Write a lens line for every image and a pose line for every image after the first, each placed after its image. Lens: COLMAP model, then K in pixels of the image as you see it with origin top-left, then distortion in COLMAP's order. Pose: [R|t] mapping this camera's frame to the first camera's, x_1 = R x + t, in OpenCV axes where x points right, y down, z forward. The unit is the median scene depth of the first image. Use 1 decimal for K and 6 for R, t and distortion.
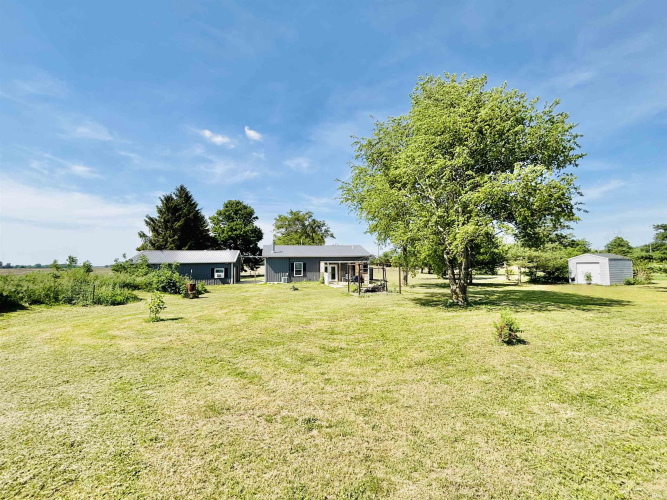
lens RADIAL K [[266.8, 0, 332.5], [0, 266.8, 251.0], [0, 0, 1]] dist [-0.001908, -0.000334]
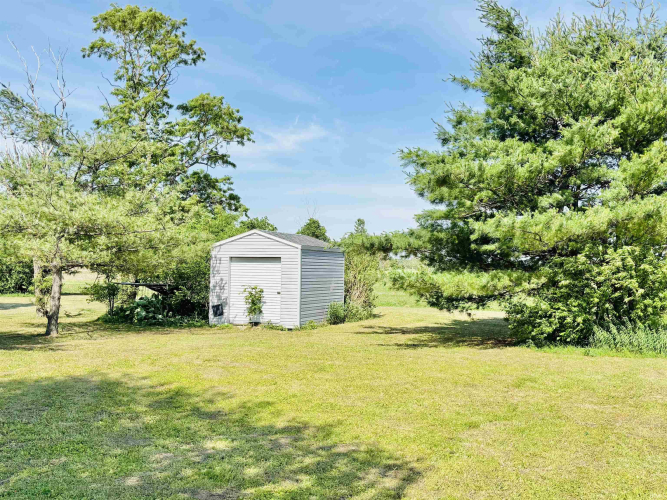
lens RADIAL K [[681.3, 0, 333.5], [0, 681.3, 250.0], [0, 0, 1]] dist [0.000279, -0.001785]
pose [[0.655892, 0.041663, 0.753704, 0.358406], [-0.062579, 0.998040, -0.000712, 0.025791], [-0.752257, -0.046700, 0.657213, 0.348189]]
